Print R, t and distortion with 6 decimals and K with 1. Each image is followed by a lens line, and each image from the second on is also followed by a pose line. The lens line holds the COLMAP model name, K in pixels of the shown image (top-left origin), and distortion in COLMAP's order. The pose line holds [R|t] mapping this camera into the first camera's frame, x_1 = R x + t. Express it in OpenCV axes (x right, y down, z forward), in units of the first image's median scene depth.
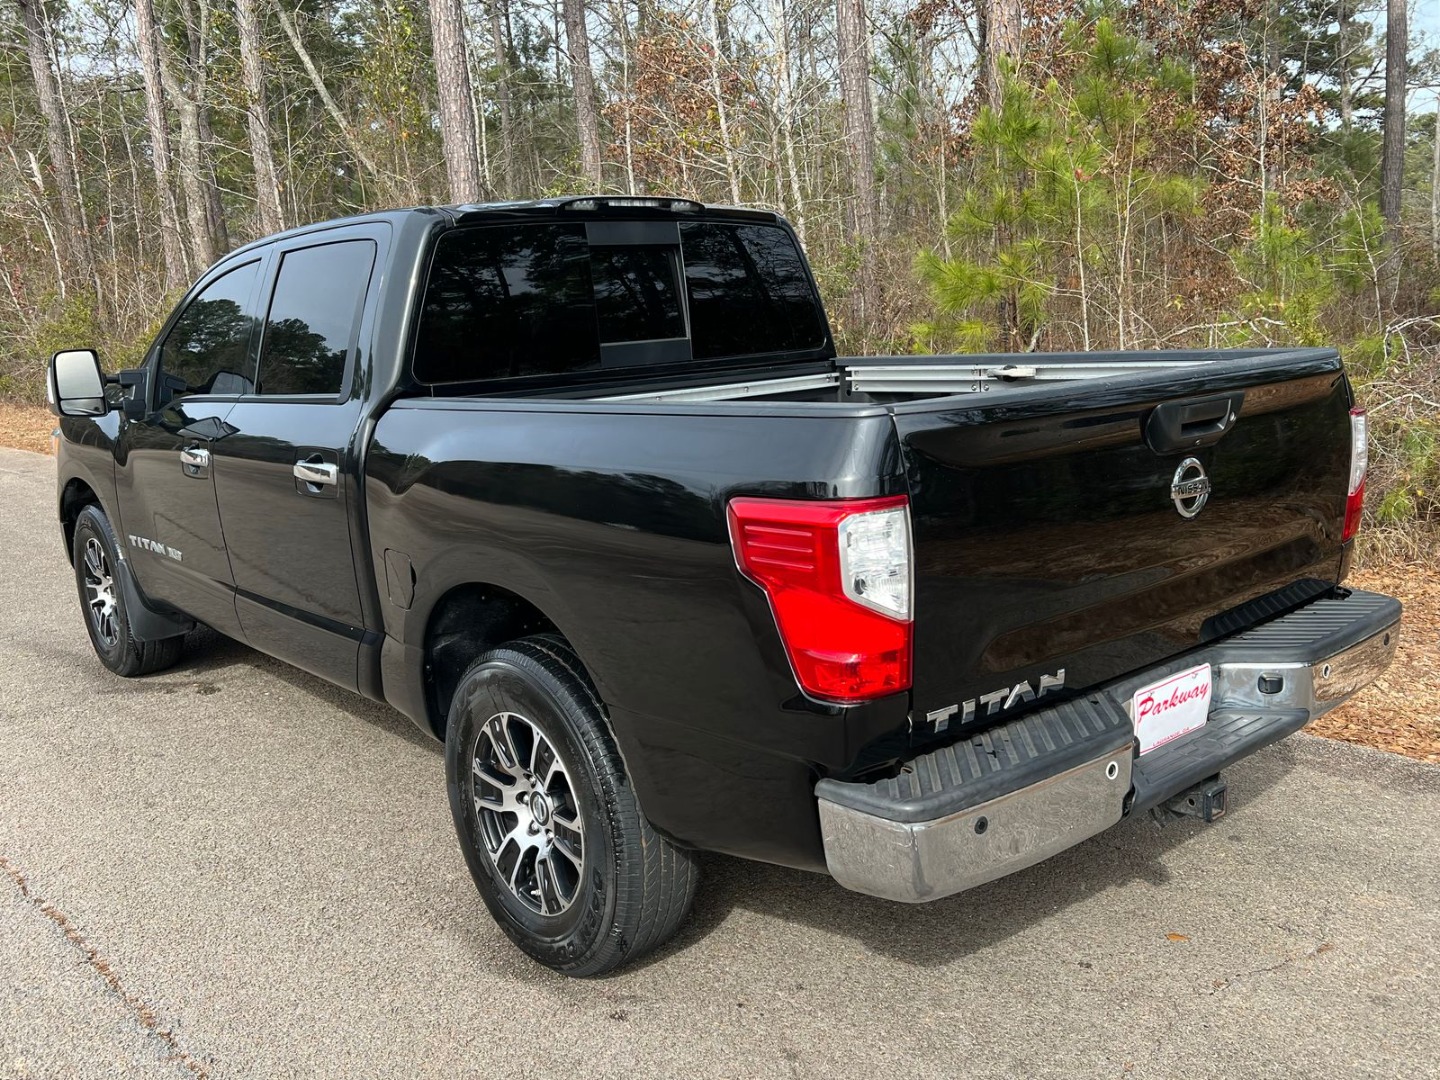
lens RADIAL K [[1258.1, 0, 720.0], [0, 1258.1, 540.0], [0, 0, 1]] dist [-0.001663, -0.000873]
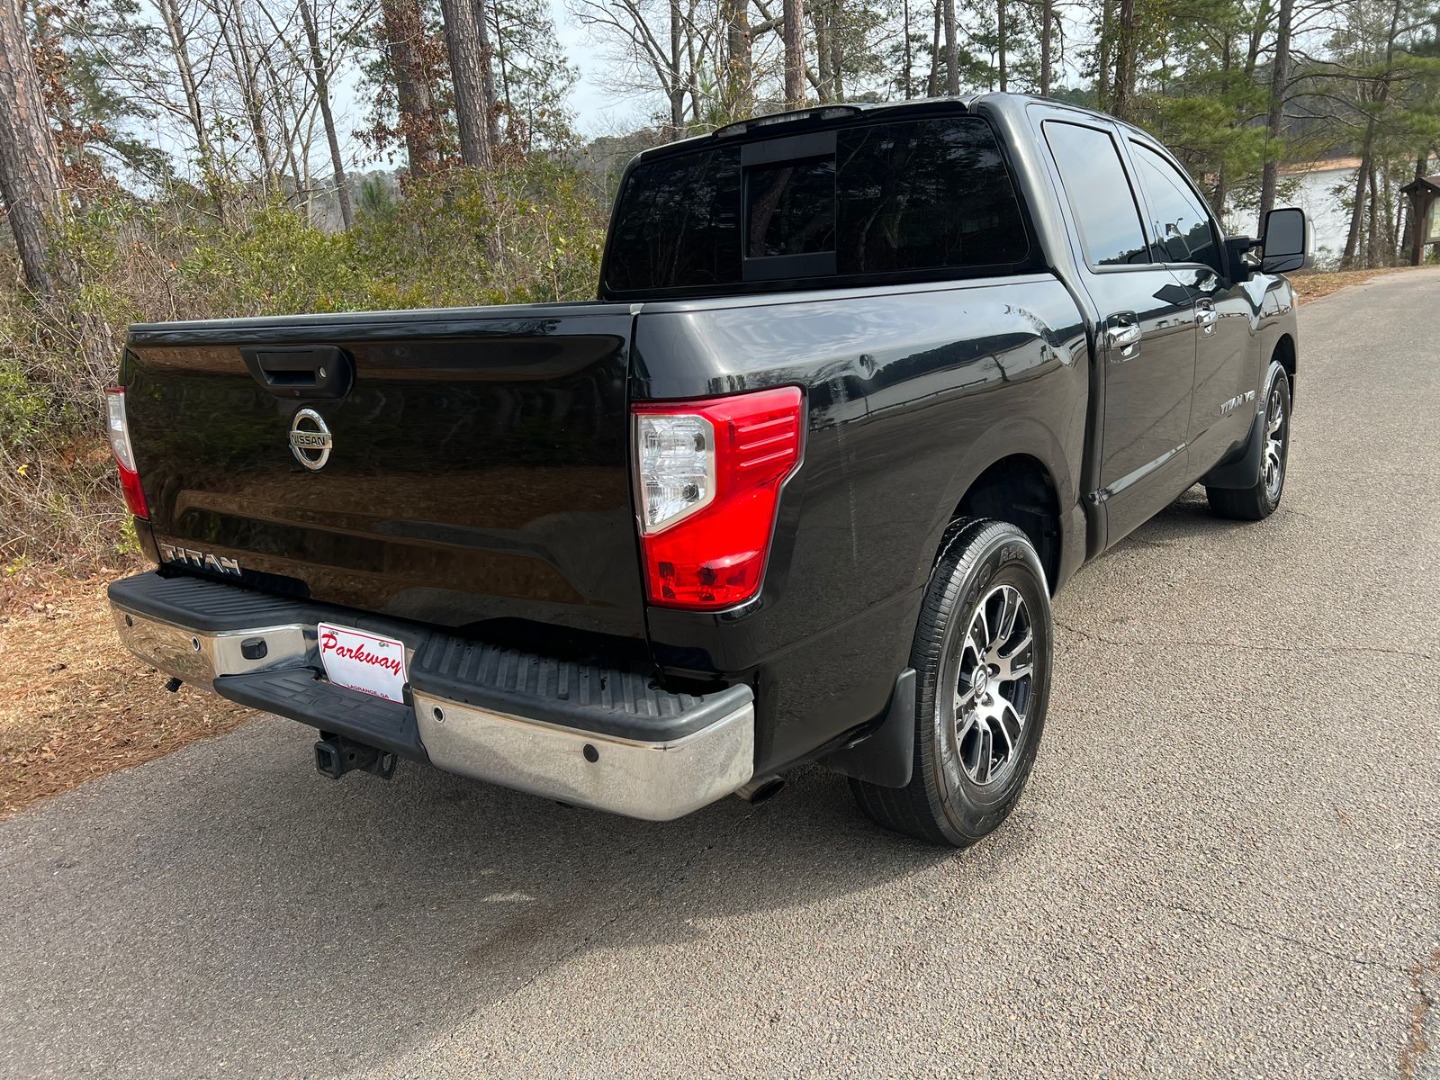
lens RADIAL K [[984.7, 0, 720.0], [0, 984.7, 540.0], [0, 0, 1]] dist [0.000514, 0.000059]
pose [[0.280182, 0.279333, -0.918407, 1.112094], [-0.126778, 0.959114, 0.253038, -0.187531], [0.951538, 0.045537, 0.304140, 1.019879]]
